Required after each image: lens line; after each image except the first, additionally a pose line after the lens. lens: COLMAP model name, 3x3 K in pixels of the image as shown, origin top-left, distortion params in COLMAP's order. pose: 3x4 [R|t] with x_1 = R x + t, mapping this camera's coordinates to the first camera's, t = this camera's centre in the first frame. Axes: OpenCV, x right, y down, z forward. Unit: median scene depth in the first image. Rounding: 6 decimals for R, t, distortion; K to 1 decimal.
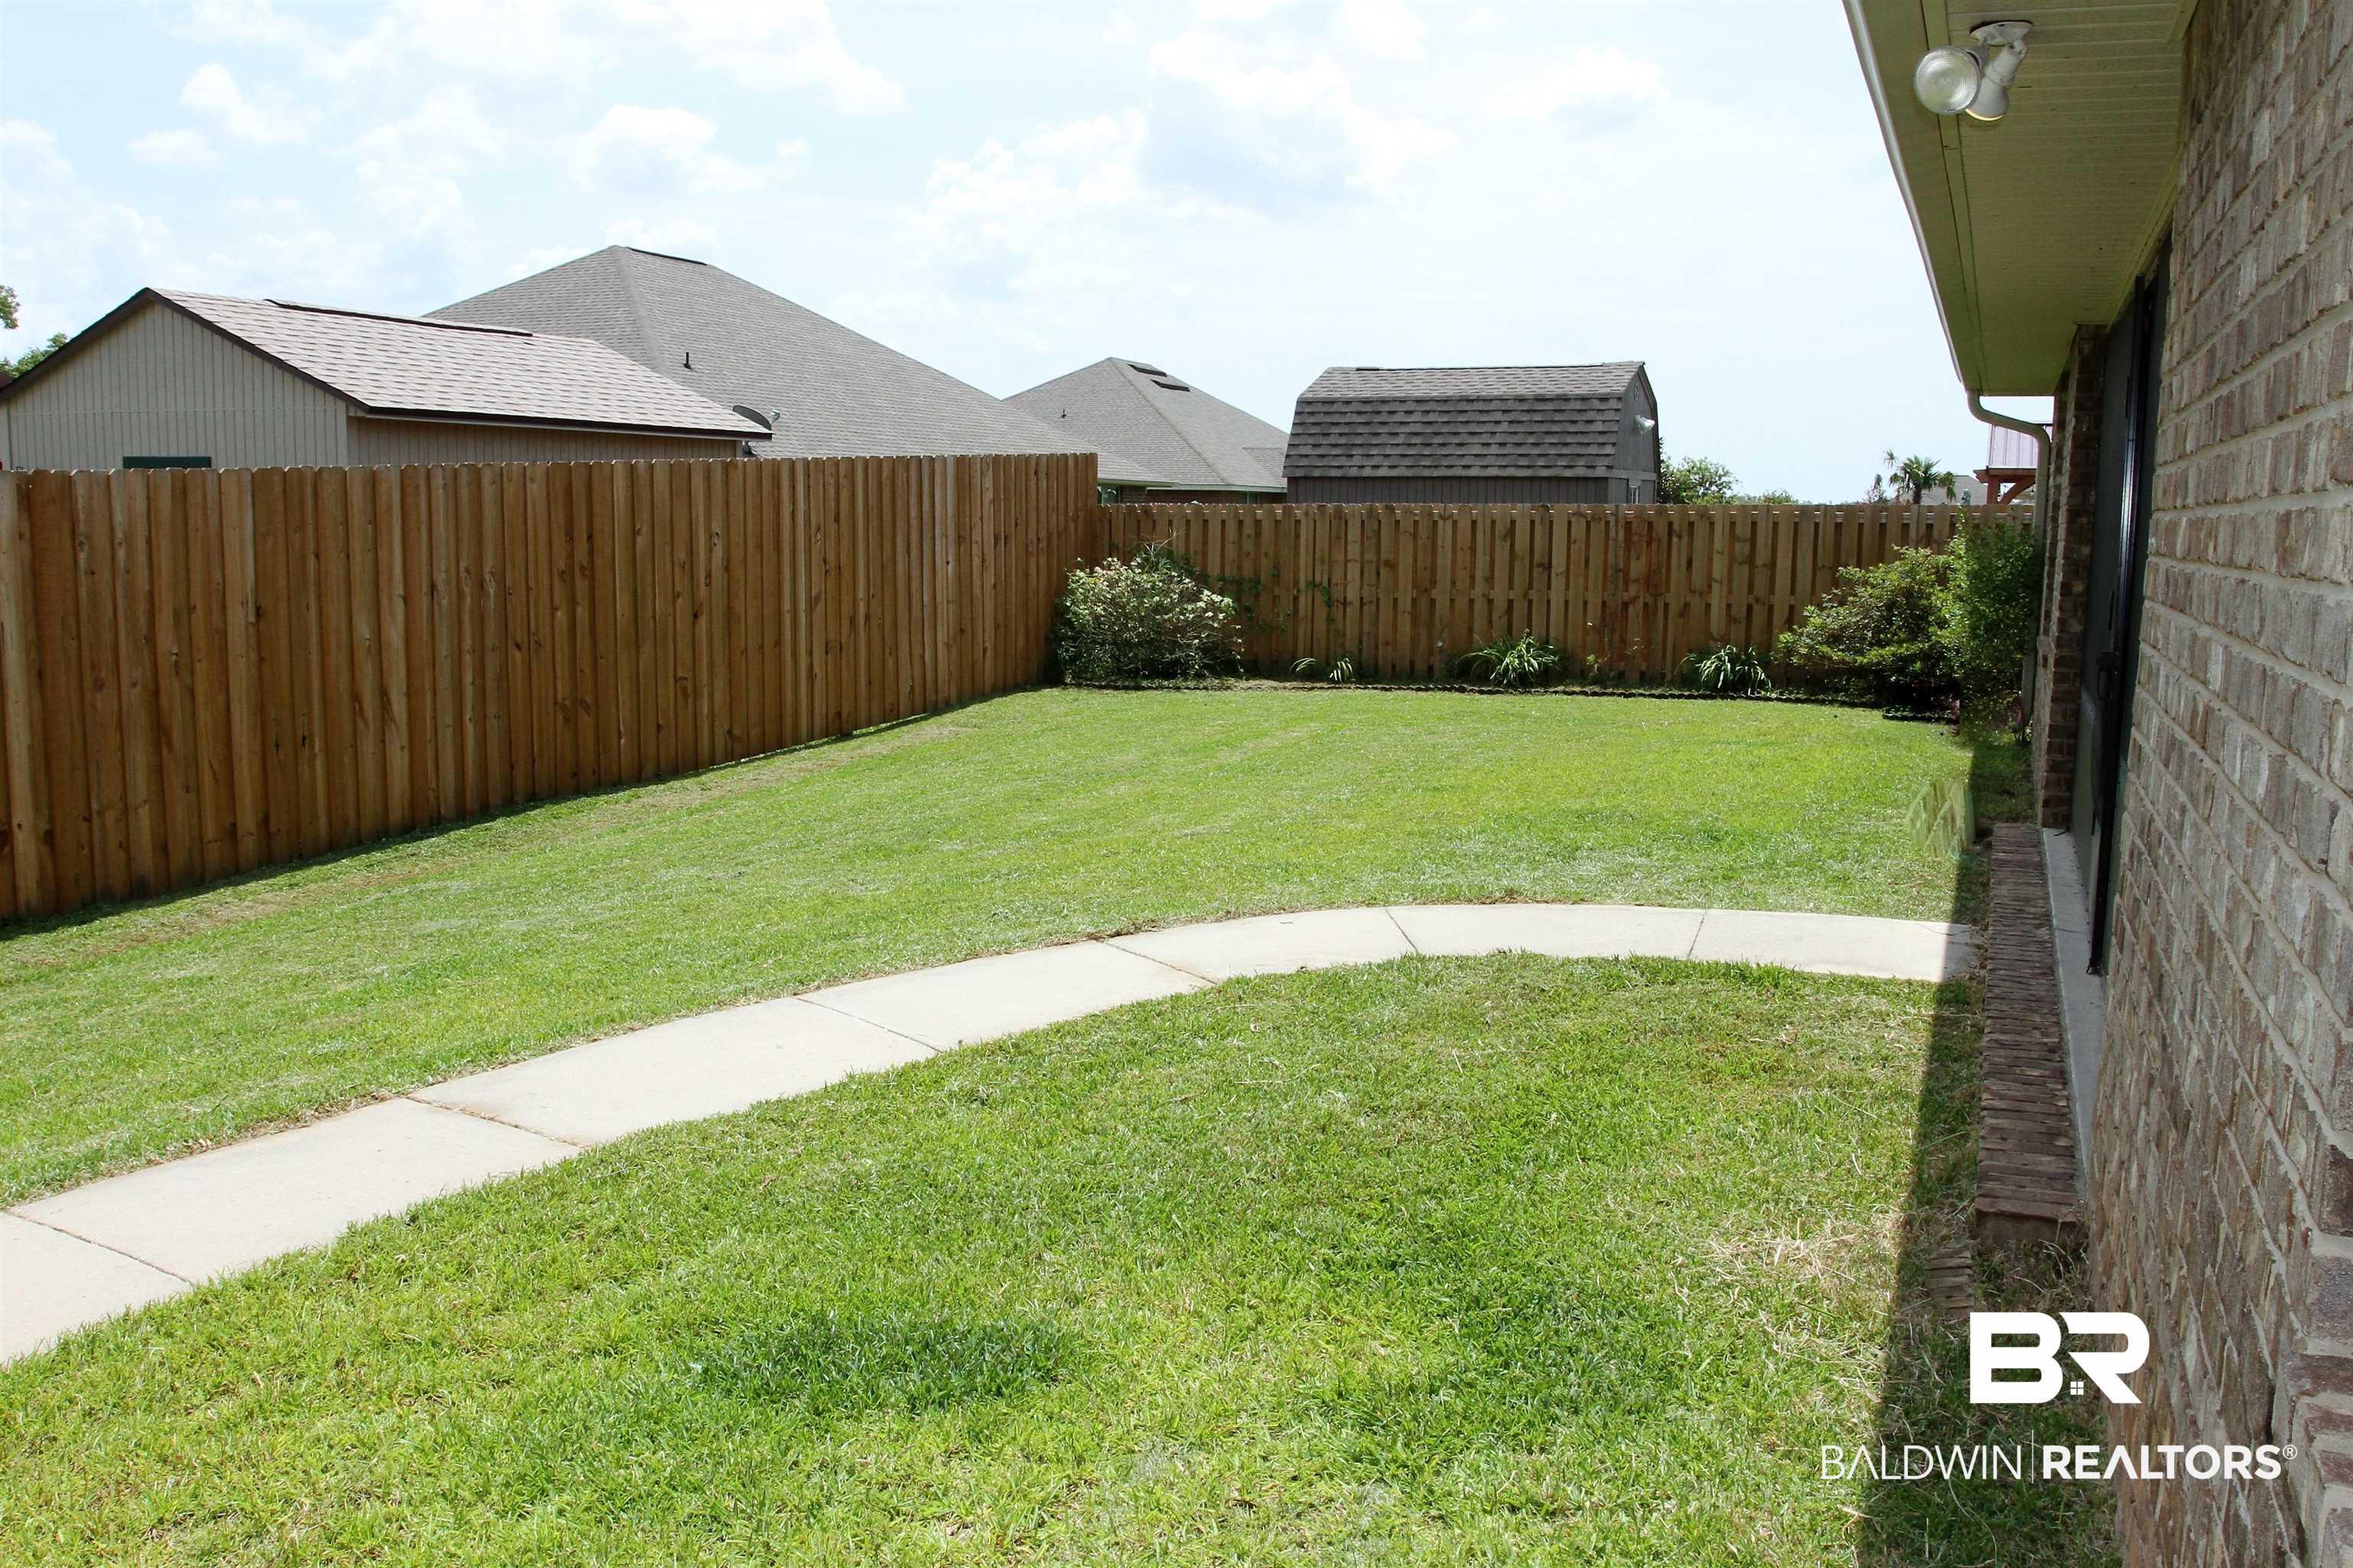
lens RADIAL K [[1841.2, 0, 1229.1], [0, 1841.2, 785.1], [0, 0, 1]] dist [-0.071628, 0.031279]
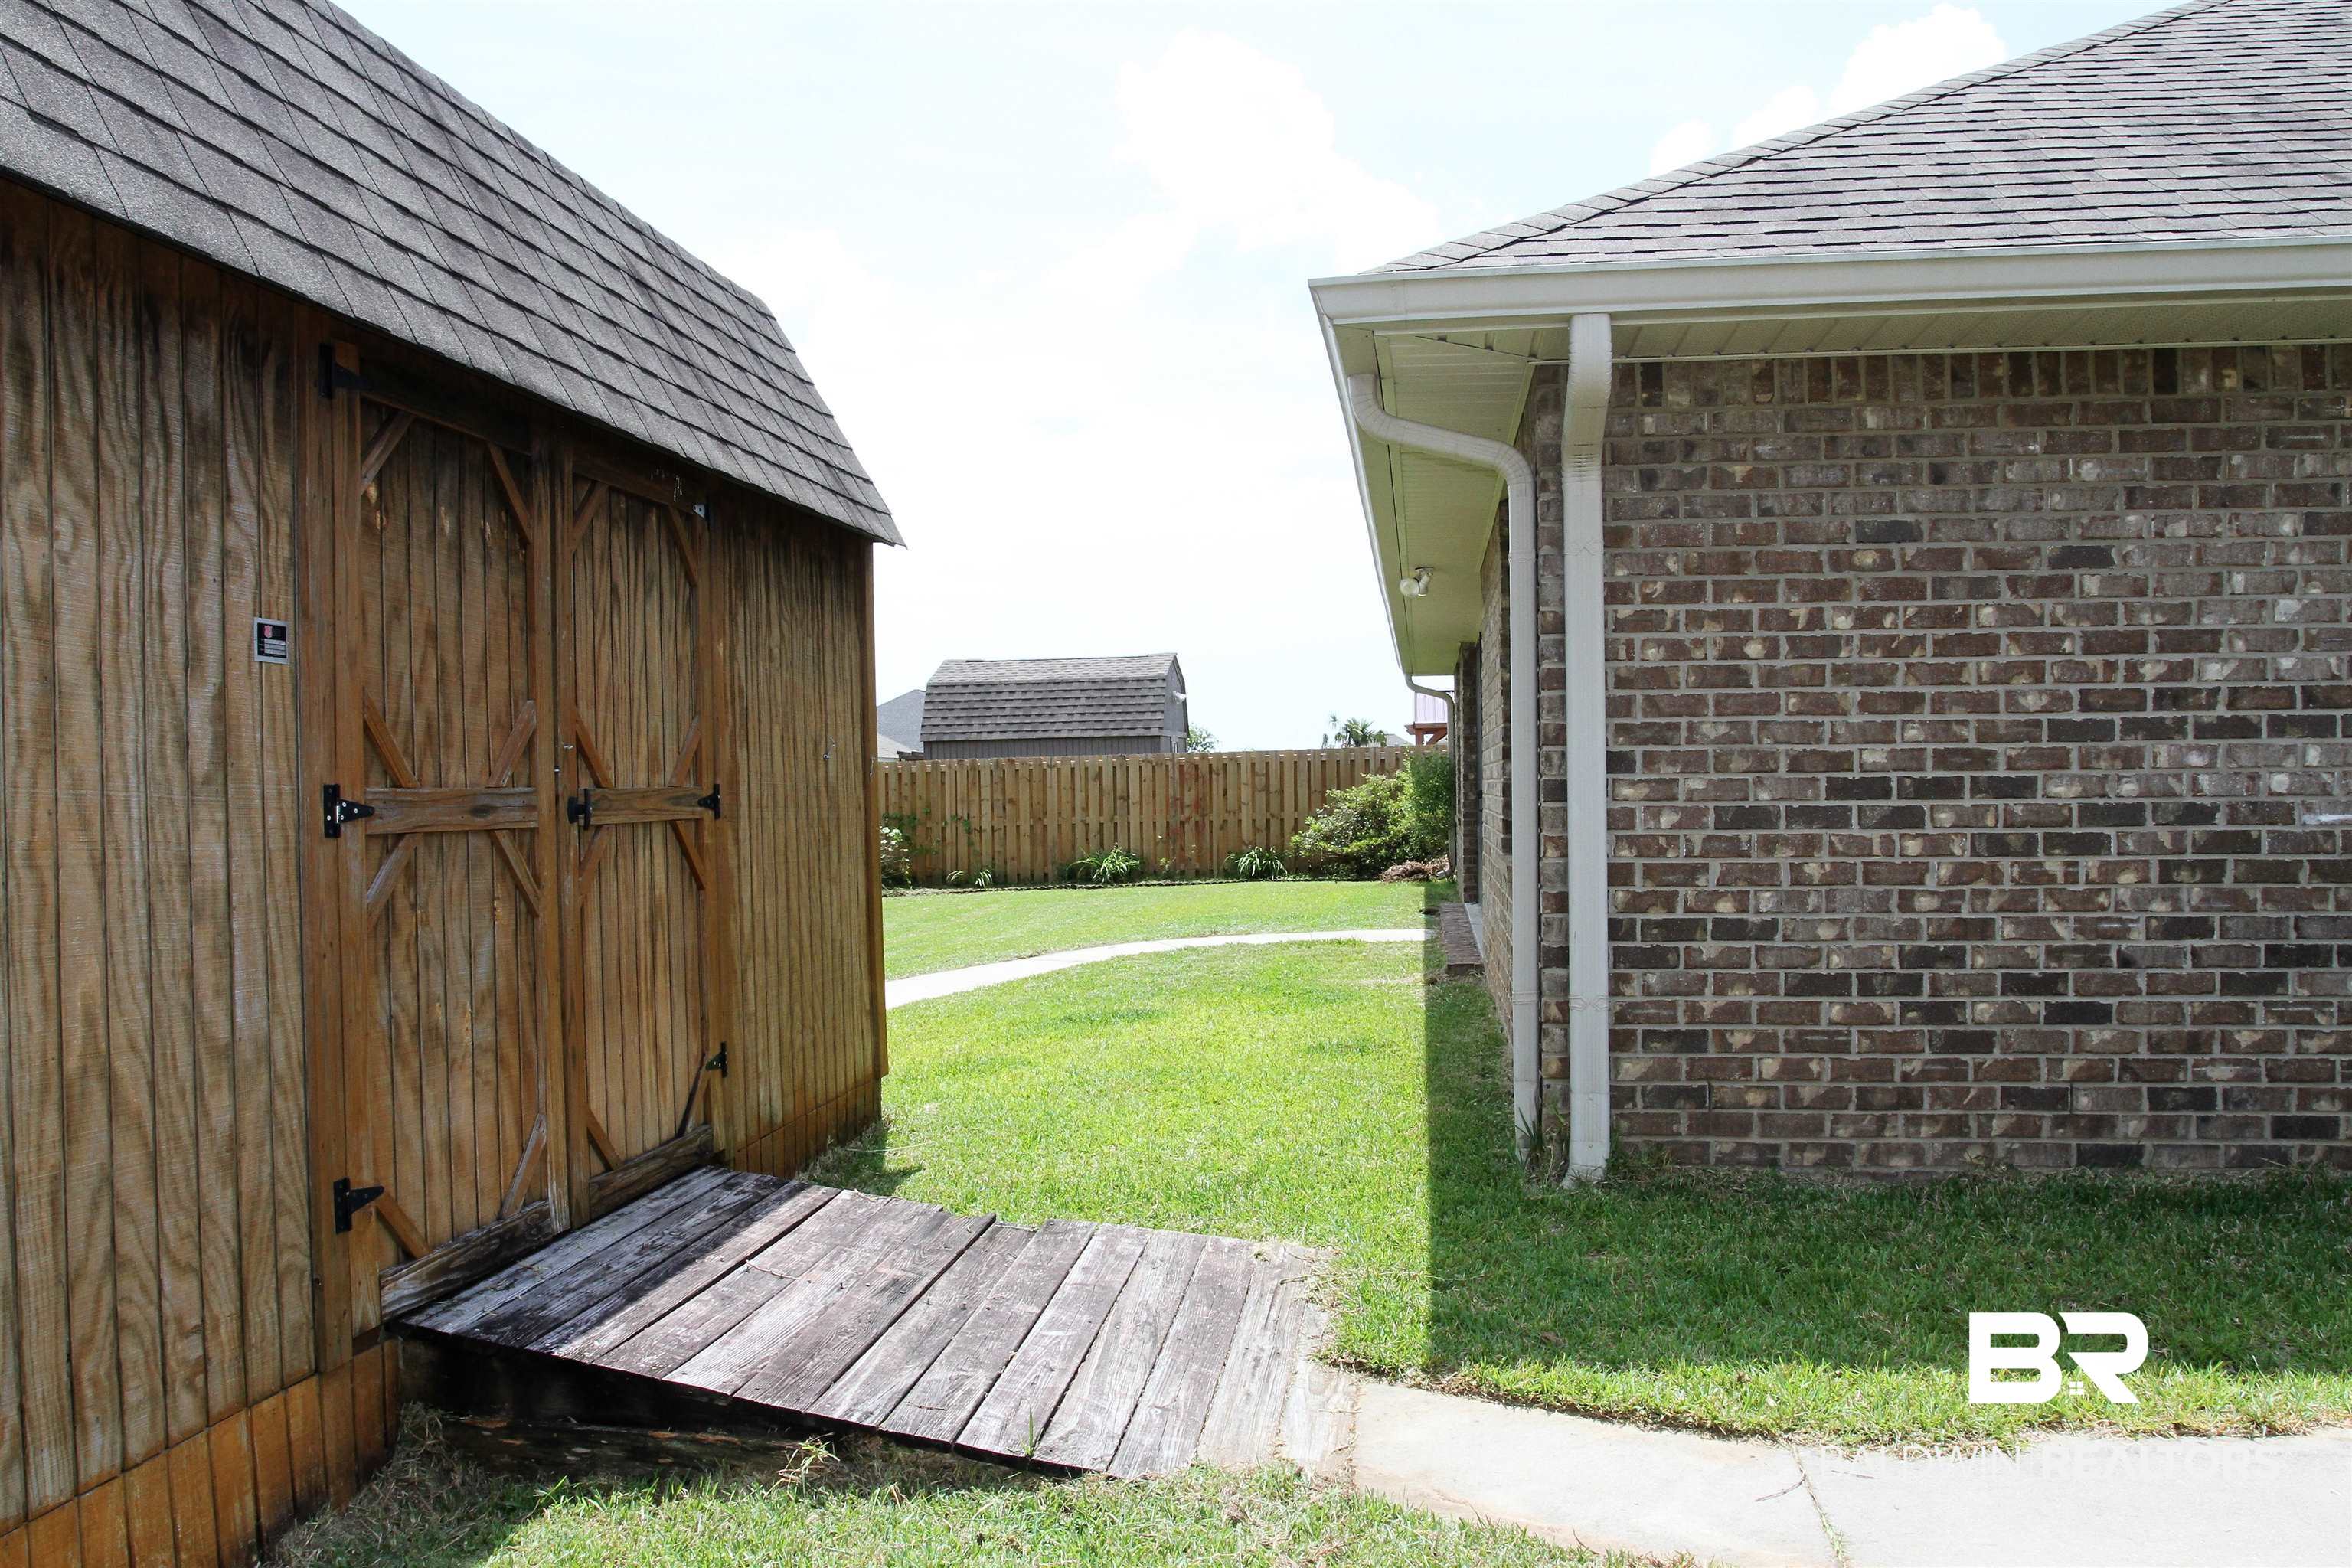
lens RADIAL K [[1840.4, 0, 1172.9], [0, 1840.4, 789.7], [0, 0, 1]] dist [-0.071628, 0.031279]
pose [[0.965183, -0.028610, 0.260004, -0.157593], [0.066076, 0.988430, -0.136525, 0.068745], [-0.253090, 0.148952, 0.955907, -0.356797]]
